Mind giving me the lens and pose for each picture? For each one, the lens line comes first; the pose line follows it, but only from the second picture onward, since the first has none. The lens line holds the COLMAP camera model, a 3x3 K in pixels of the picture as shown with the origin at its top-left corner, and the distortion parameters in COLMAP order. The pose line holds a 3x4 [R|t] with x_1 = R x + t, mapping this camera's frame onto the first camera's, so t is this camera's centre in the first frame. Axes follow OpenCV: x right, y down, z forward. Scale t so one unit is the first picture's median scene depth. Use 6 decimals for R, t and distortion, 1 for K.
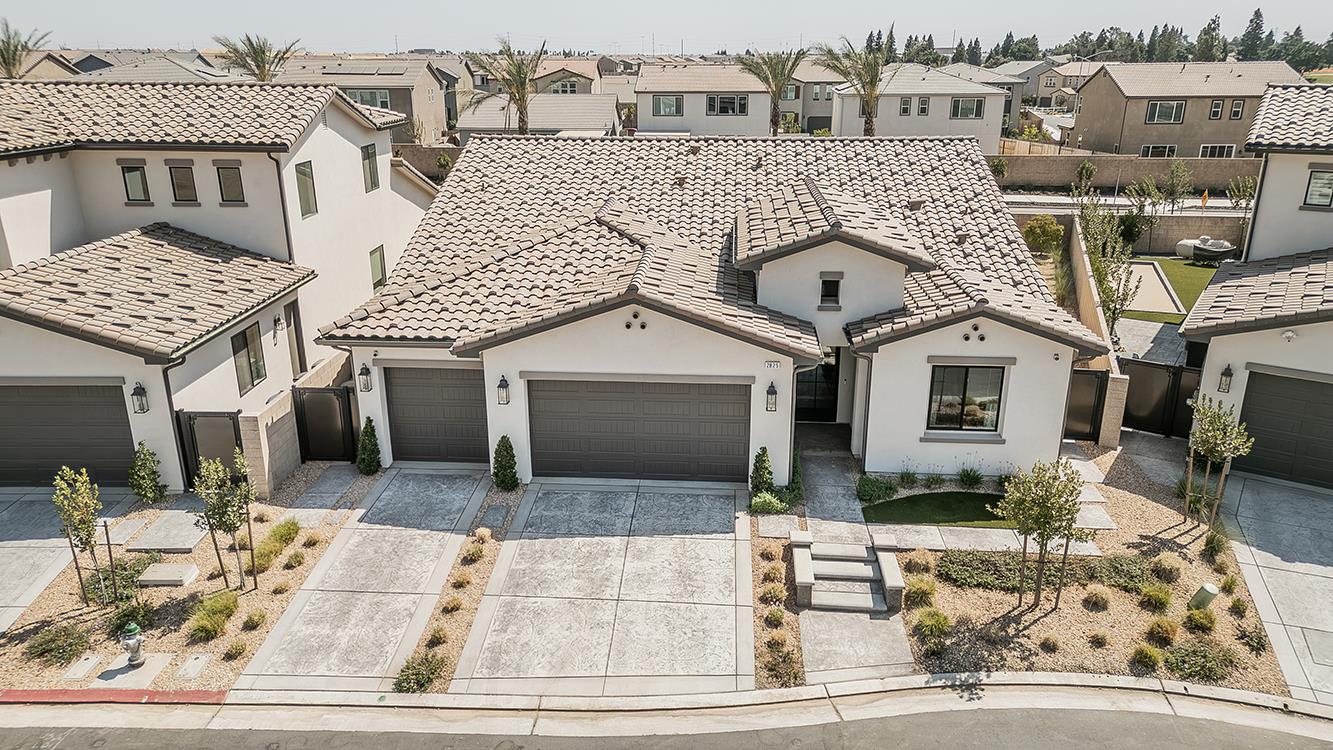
lens RADIAL K [[931.0, 0, 666.5], [0, 931.0, 375.0], [0, 0, 1]] dist [0.085866, -0.067699]
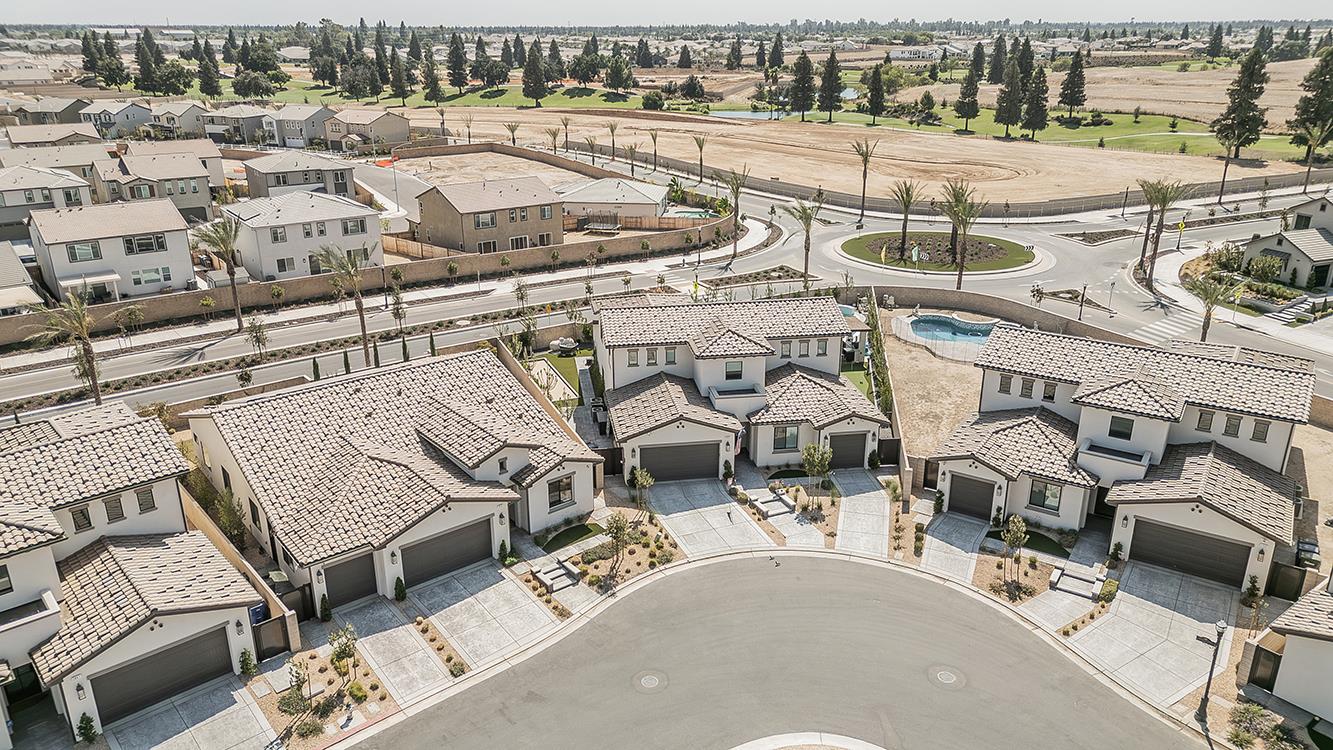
lens RADIAL K [[931.0, 0, 666.5], [0, 931.0, 375.0], [0, 0, 1]] dist [0.085866, -0.067699]
pose [[0.729861, -0.239624, 0.640221, -1.049687], [0.220669, 0.968999, 0.111114, -0.518825], [-0.646999, 0.060179, 0.760112, -1.155171]]
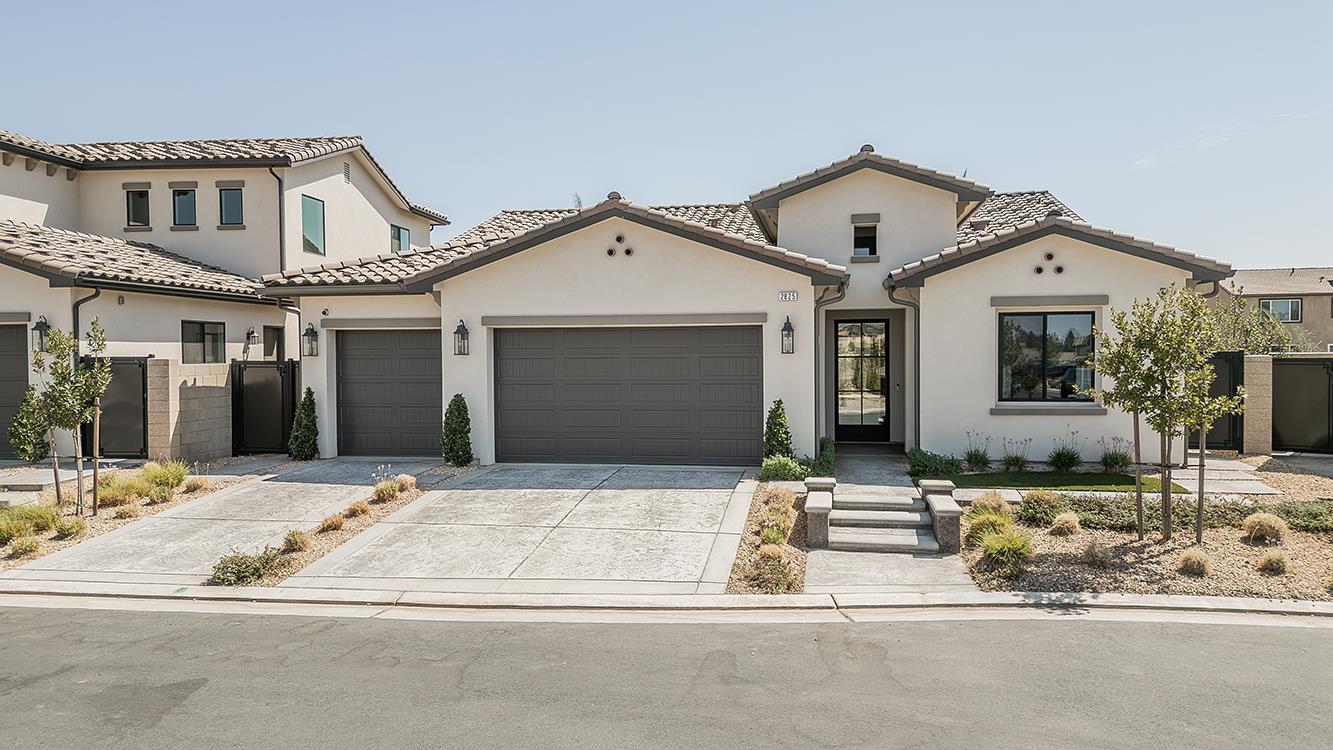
lens RADIAL K [[931.0, 0, 666.5], [0, 931.0, 375.0], [0, 0, 1]] dist [0.085866, -0.067699]
pose [[0.994126, -0.003514, -0.108175, 0.097002], [-0.029221, 0.953643, -0.299518, 0.296843], [0.104213, 0.300920, 0.947938, 0.251979]]
